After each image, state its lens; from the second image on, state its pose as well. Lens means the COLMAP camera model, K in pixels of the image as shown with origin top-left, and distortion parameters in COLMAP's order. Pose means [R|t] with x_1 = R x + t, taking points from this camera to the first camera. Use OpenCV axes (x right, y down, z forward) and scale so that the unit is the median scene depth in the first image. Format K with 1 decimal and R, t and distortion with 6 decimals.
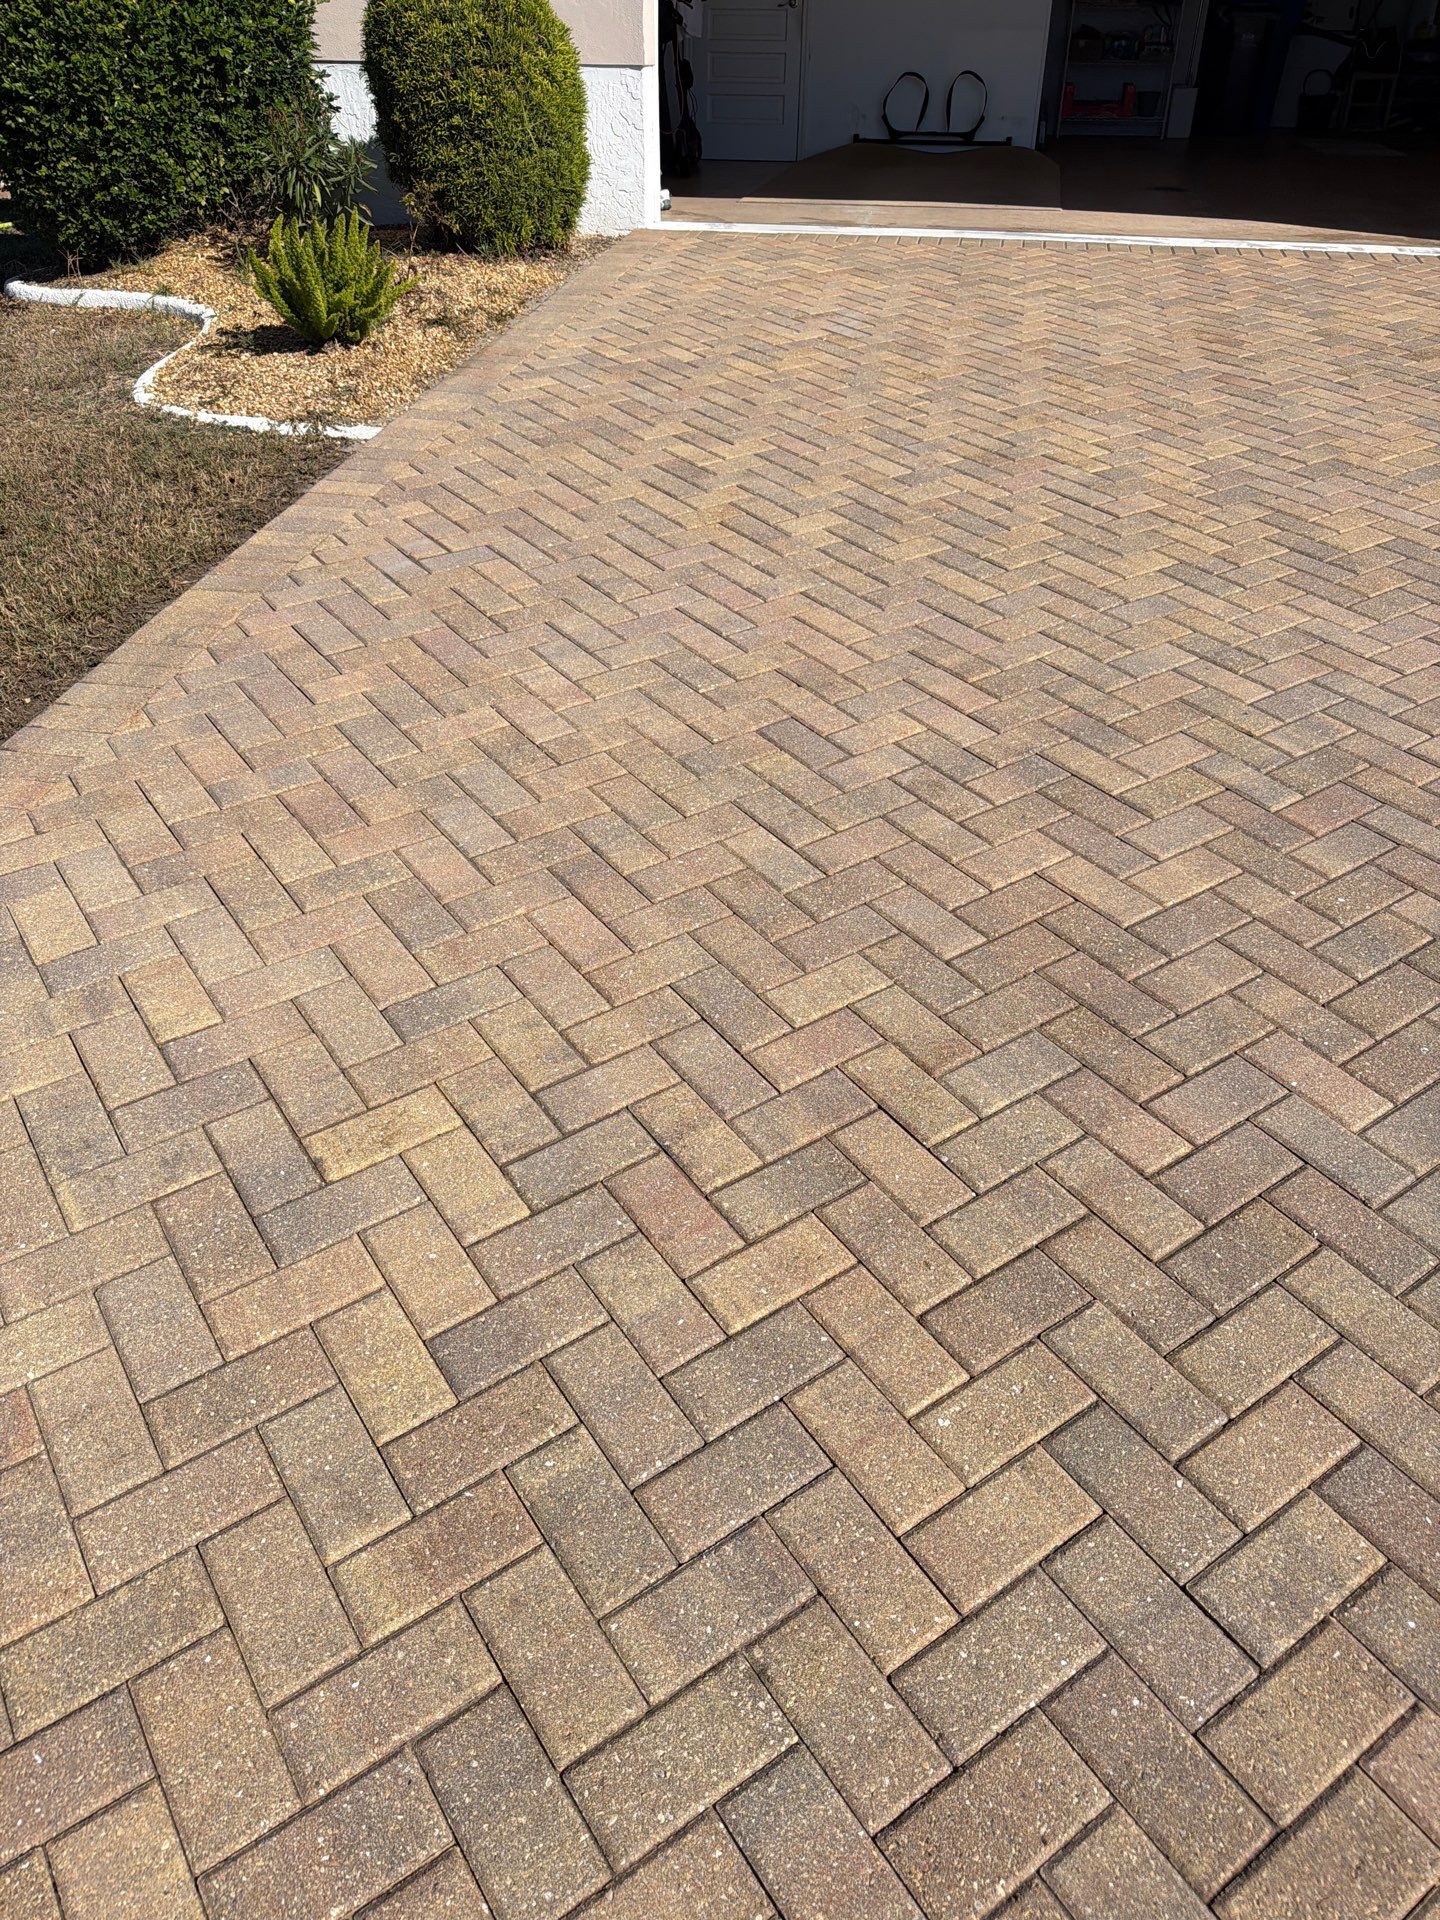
lens RADIAL K [[1360.3, 0, 707.4], [0, 1360.3, 965.4], [0, 0, 1]] dist [0.015925, -0.023864]
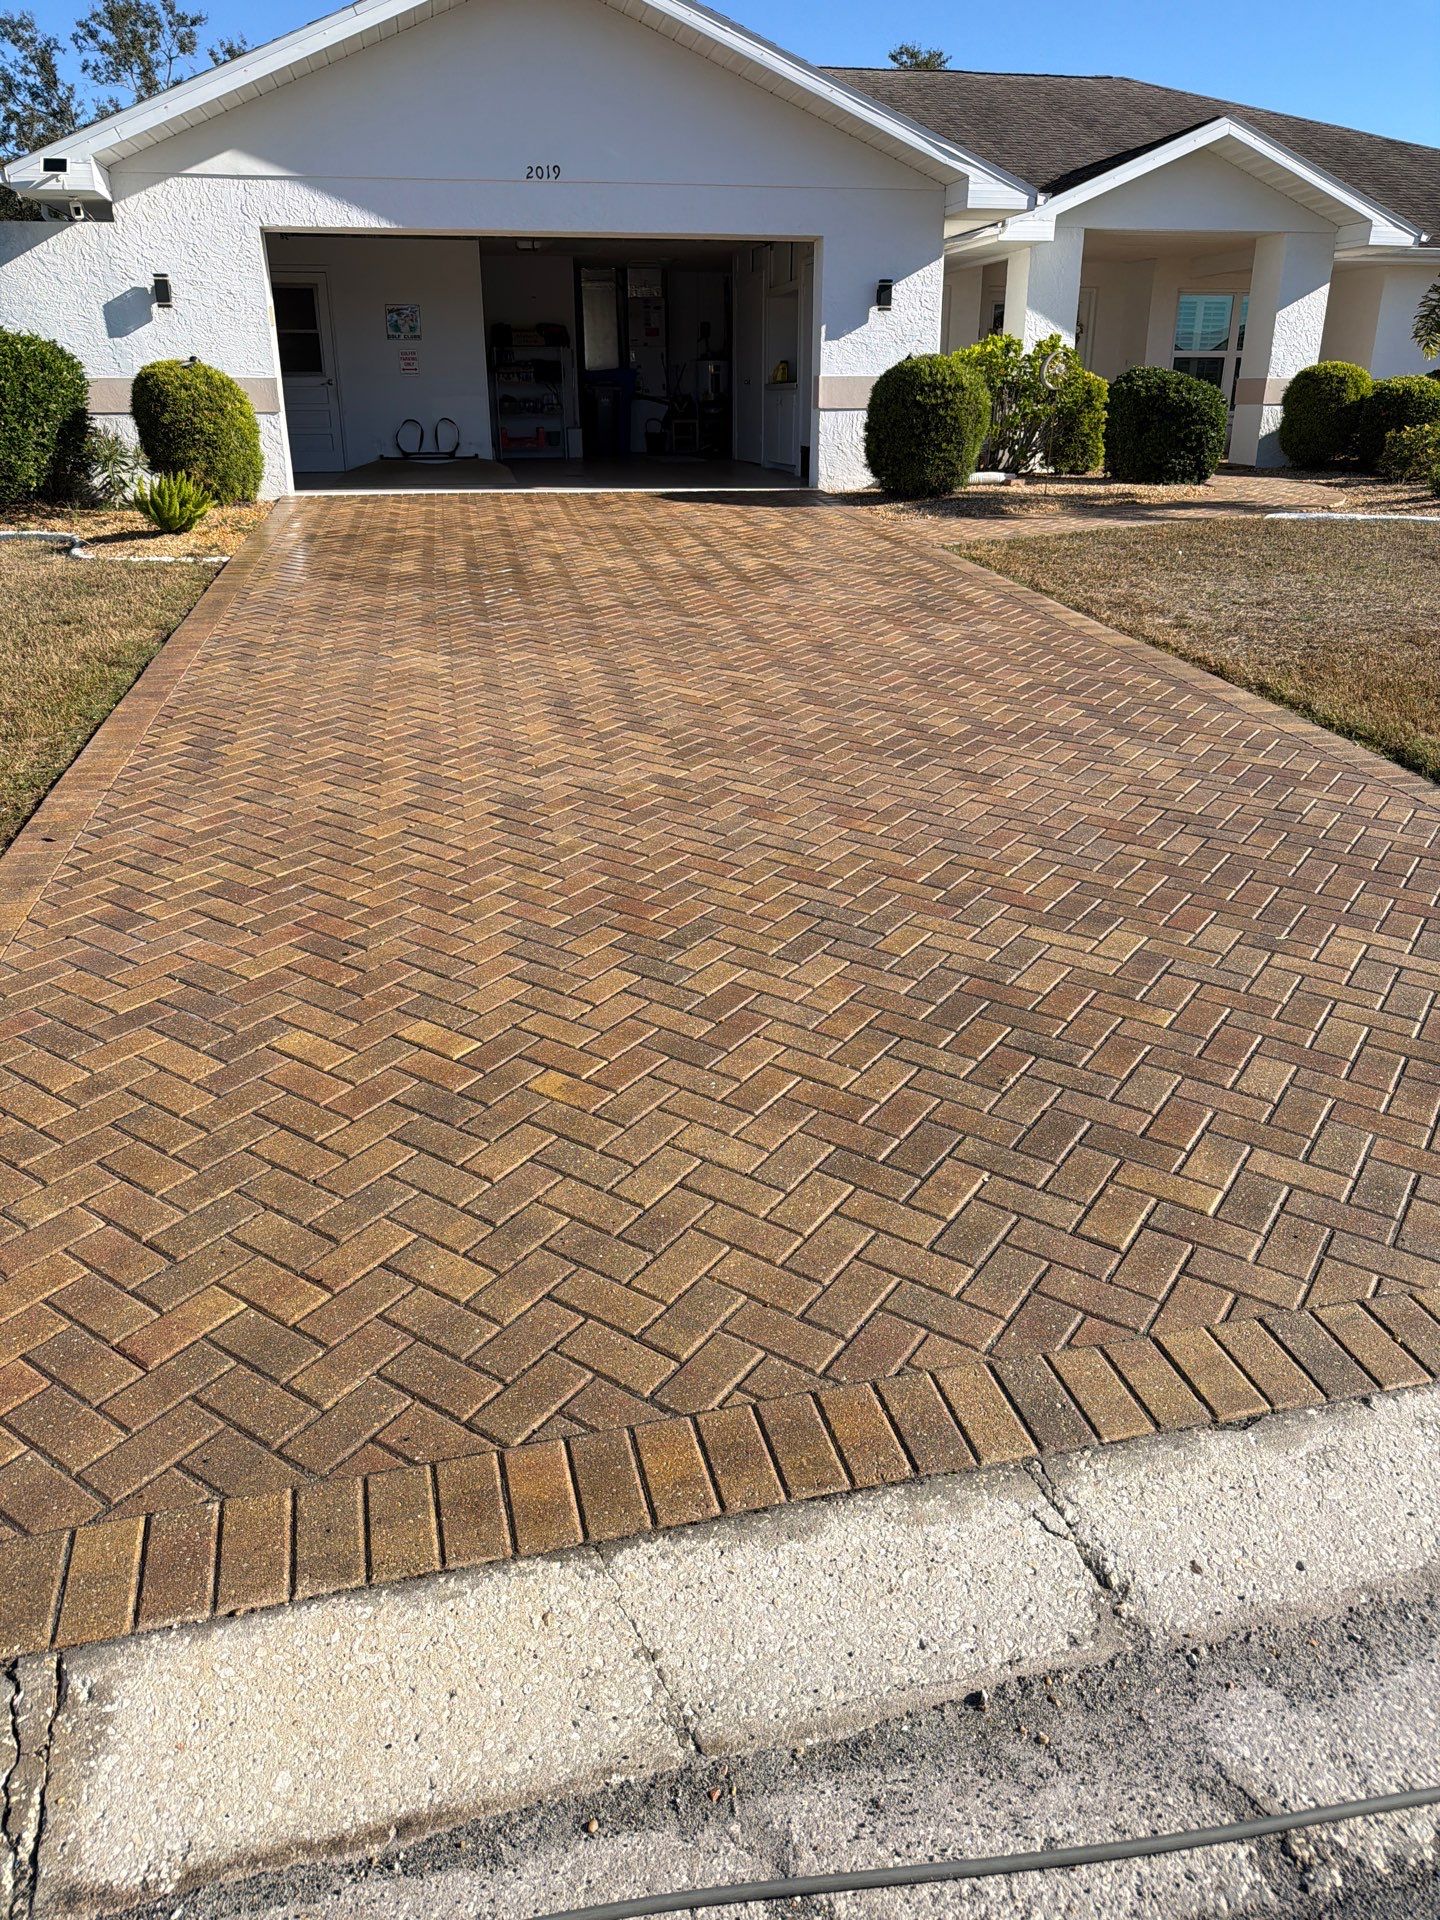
lens RADIAL K [[1360.3, 0, 714.2], [0, 1360.3, 955.2], [0, 0, 1]] dist [0.015925, -0.023864]
pose [[0.929828, -0.147723, 0.337042, -0.261664], [0.218068, 0.958945, -0.181304, 0.562984], [-0.296422, 0.242080, 0.923868, -0.776131]]
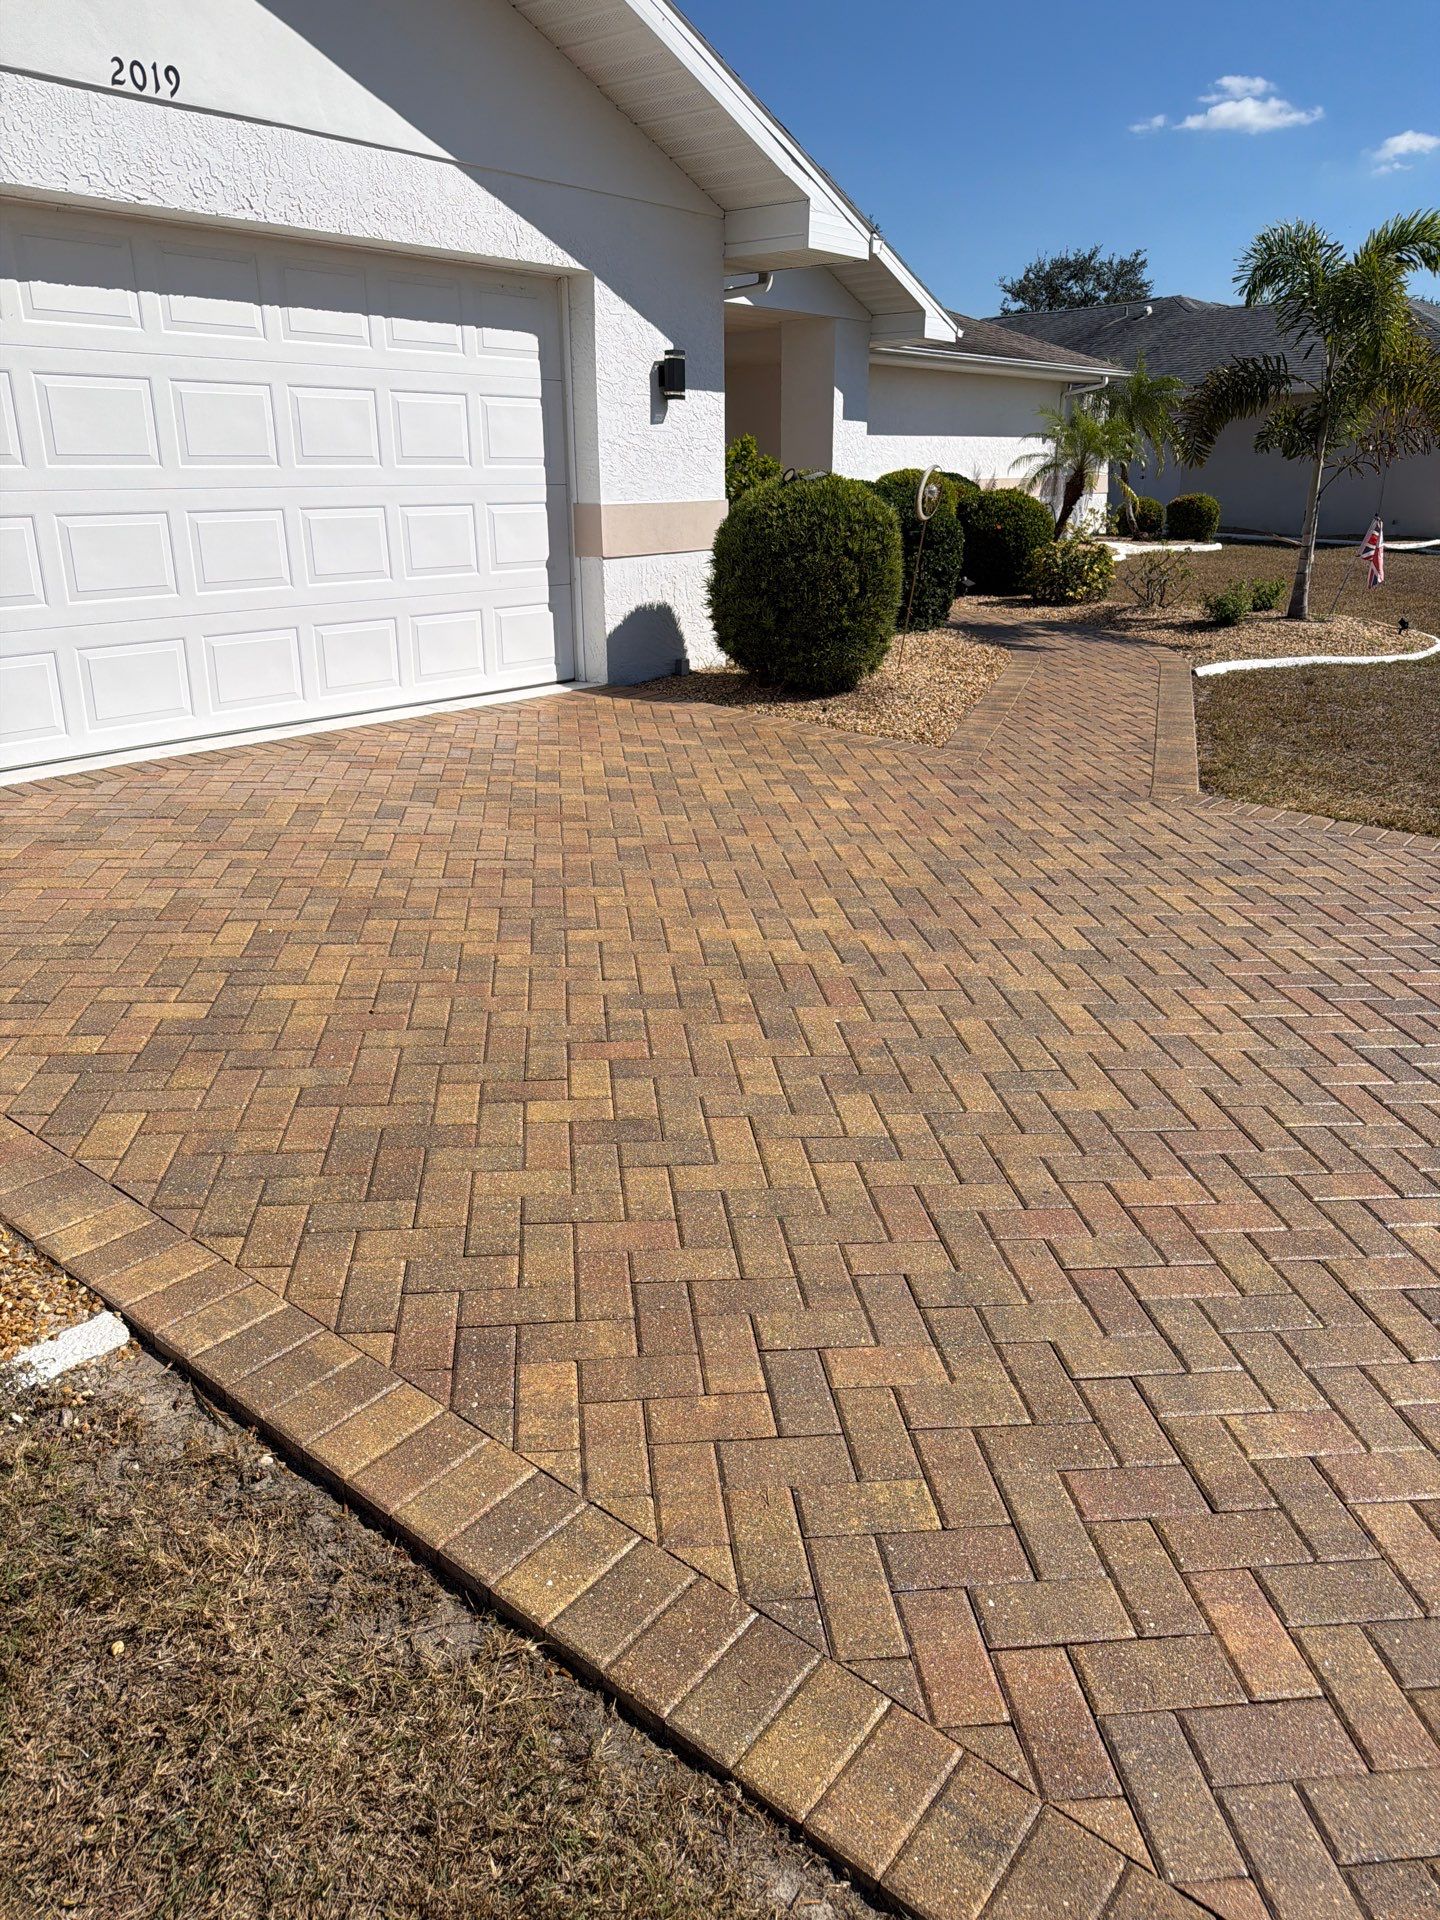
lens RADIAL K [[1360.3, 0, 719.1], [0, 1360.3, 951.0], [0, 0, 1]] dist [0.015925, -0.023864]
pose [[0.450610, -0.306079, 0.838609, -0.406861], [0.520316, 0.853378, 0.031888, -0.310256], [-0.725411, 0.421973, 0.543799, 0.365968]]
